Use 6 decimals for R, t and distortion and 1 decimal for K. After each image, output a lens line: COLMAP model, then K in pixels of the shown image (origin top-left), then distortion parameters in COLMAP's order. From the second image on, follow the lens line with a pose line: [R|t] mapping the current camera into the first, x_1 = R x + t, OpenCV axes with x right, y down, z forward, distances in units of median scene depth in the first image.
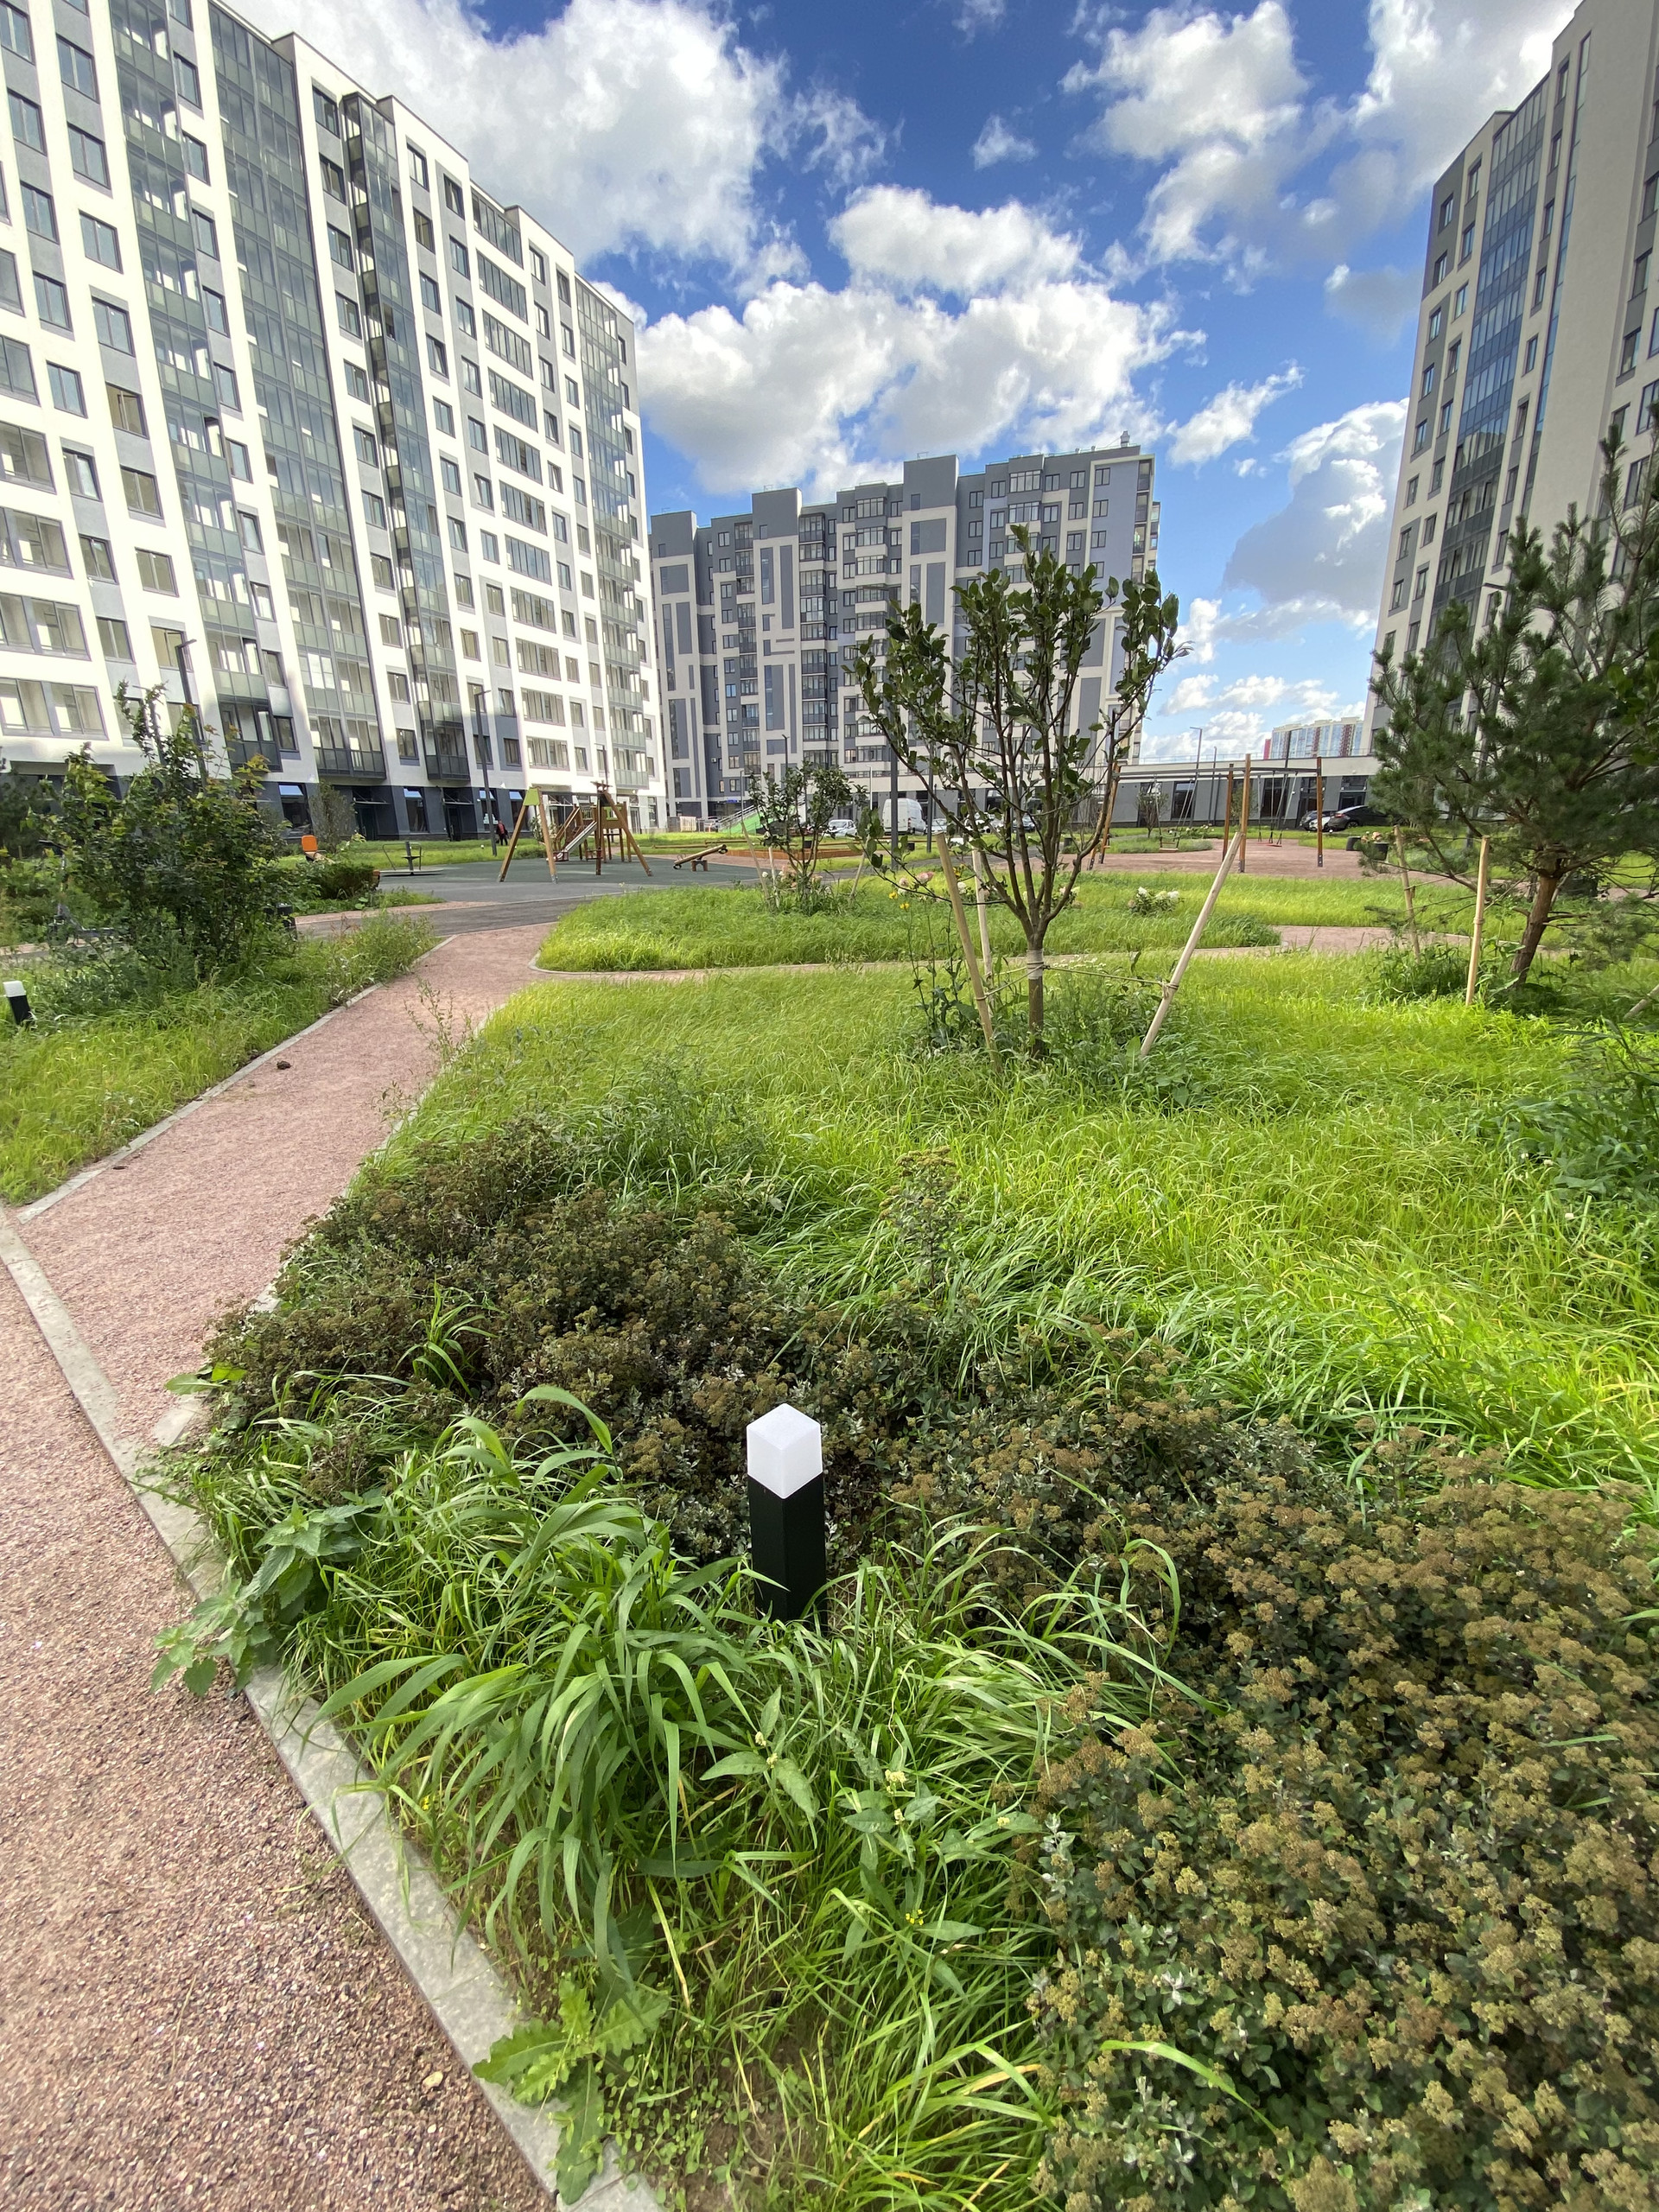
lens RADIAL K [[967.3, 0, 831.2], [0, 967.3, 1103.0], [0, 0, 1]] dist [-0.005800, -0.008071]
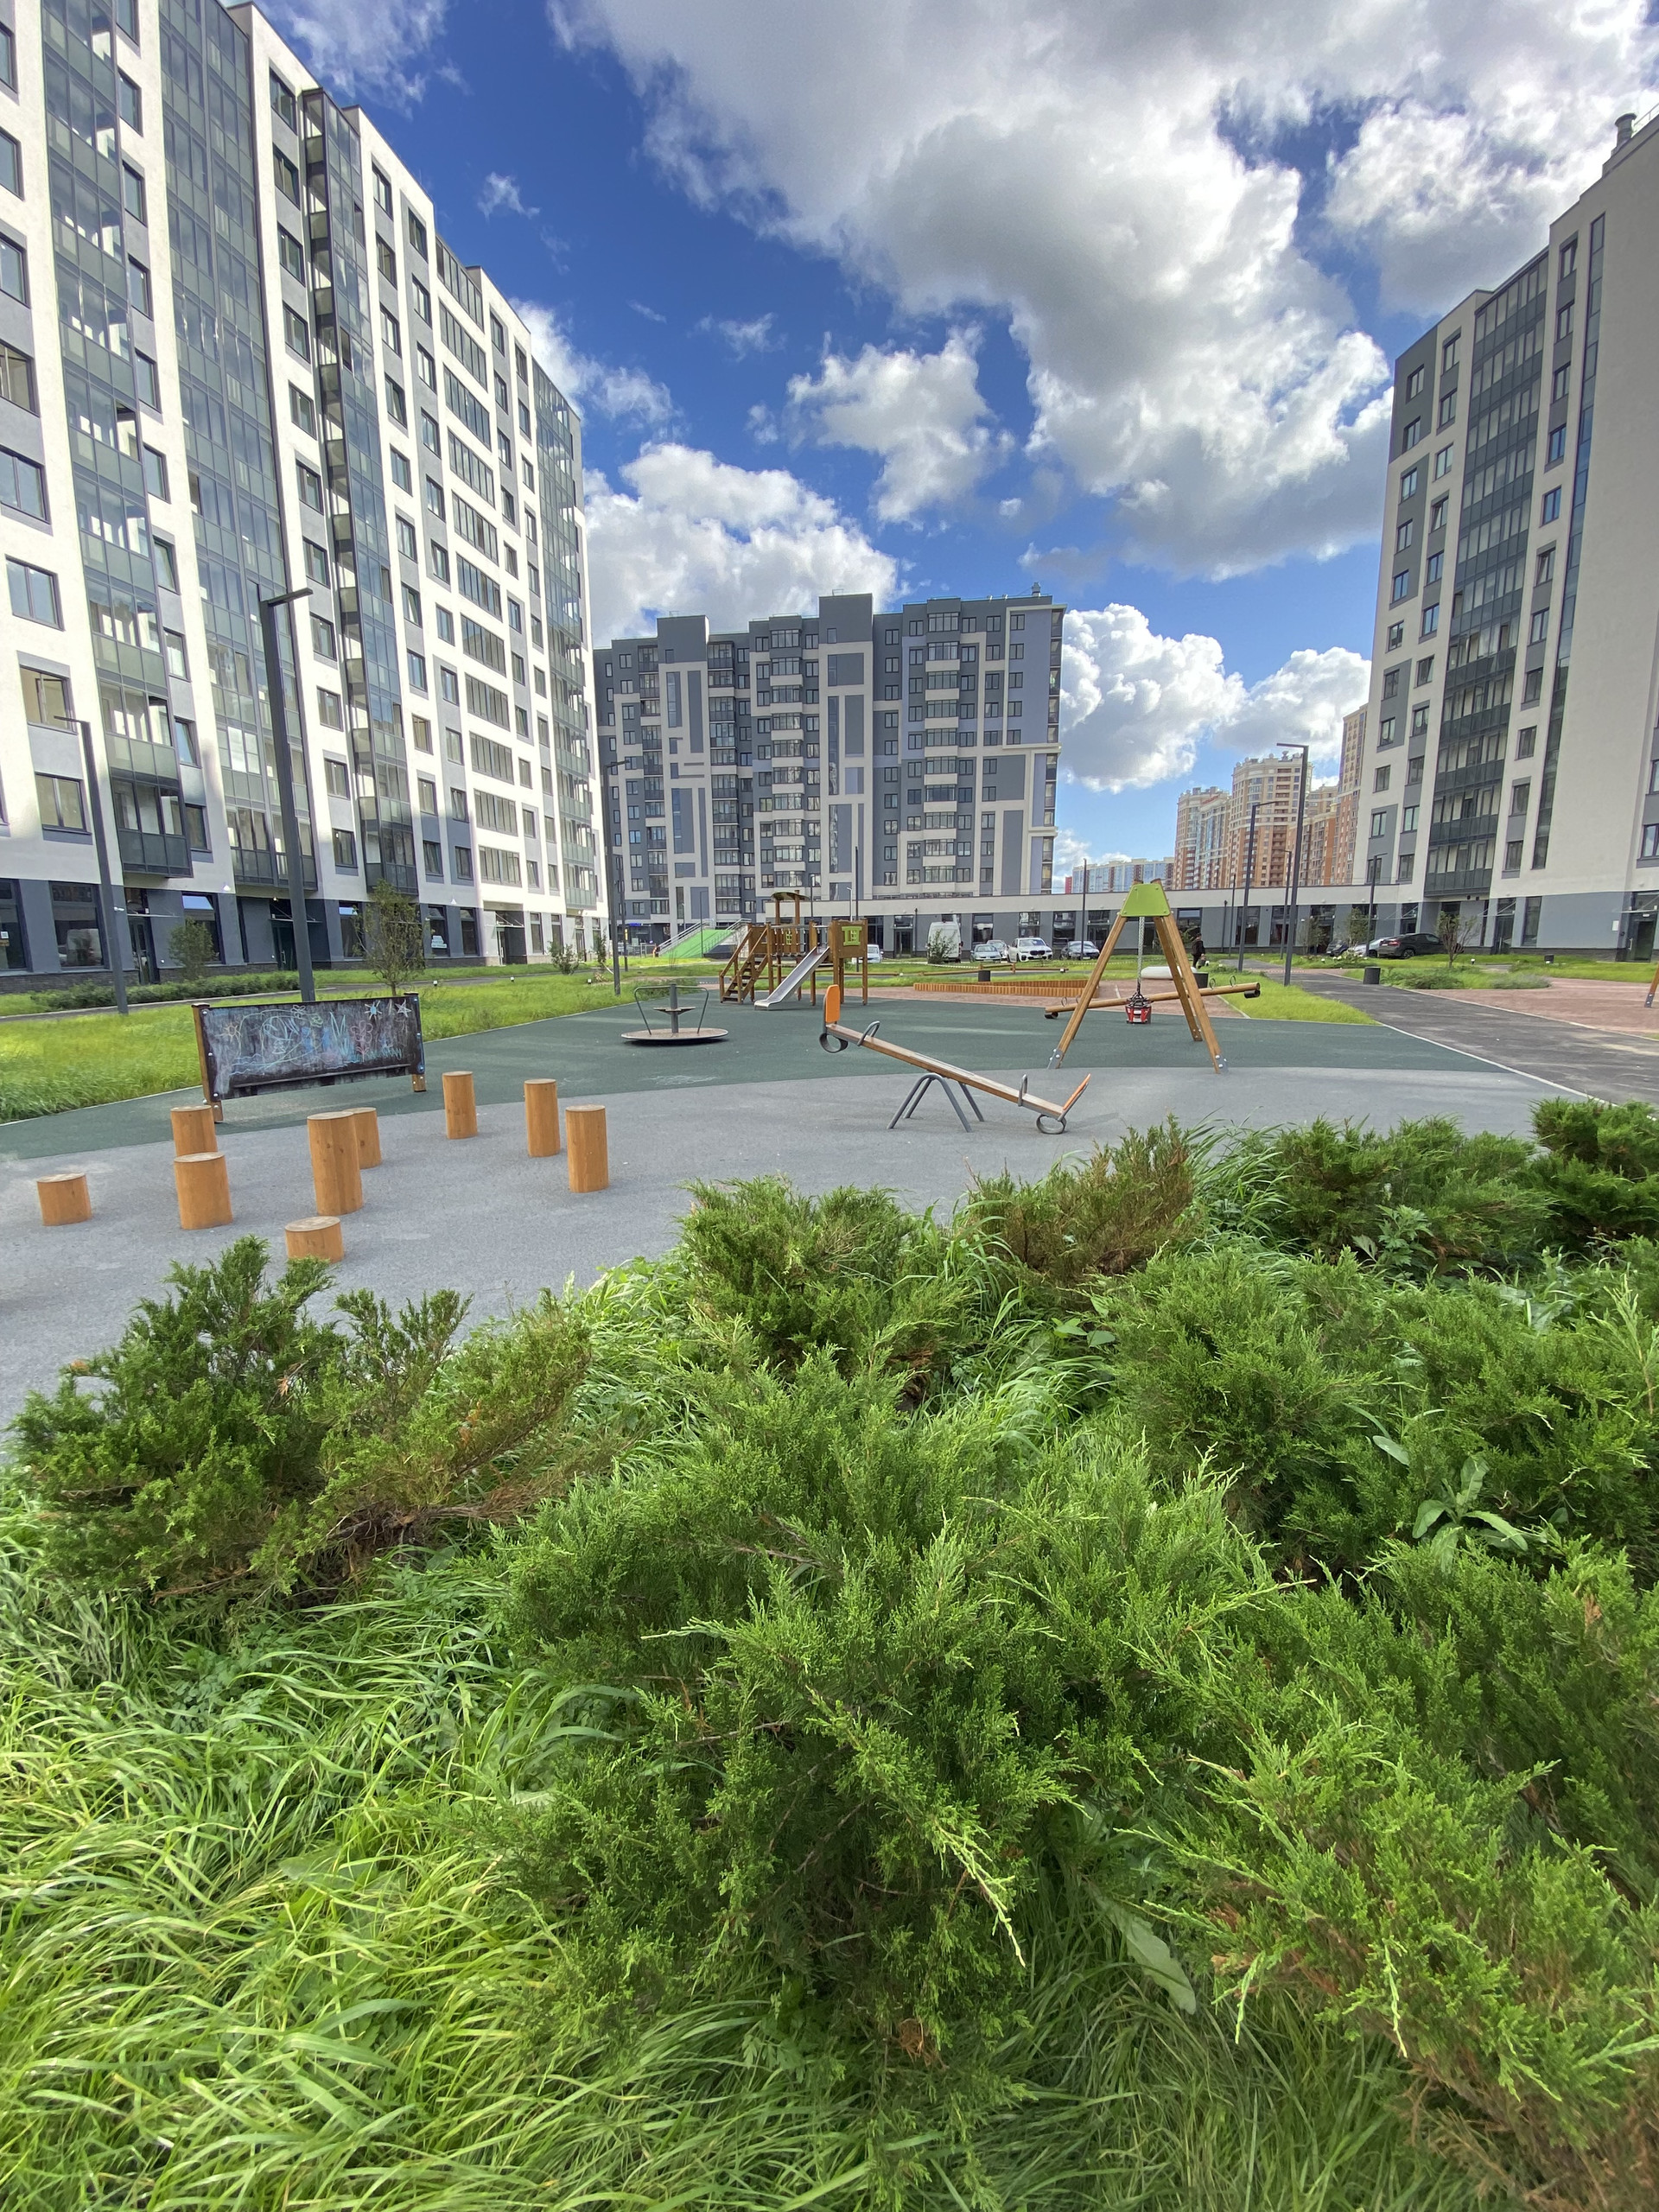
lens RADIAL K [[967.3, 0, 848.8], [0, 967.3, 1102.0], [0, 0, 1]] dist [-0.005800, -0.008071]
pose [[0.984348, -0.019223, 0.175184, -0.166695], [0.040923, 0.991794, -0.121119, -0.052050], [-0.171418, 0.126392, 0.977057, 0.178161]]
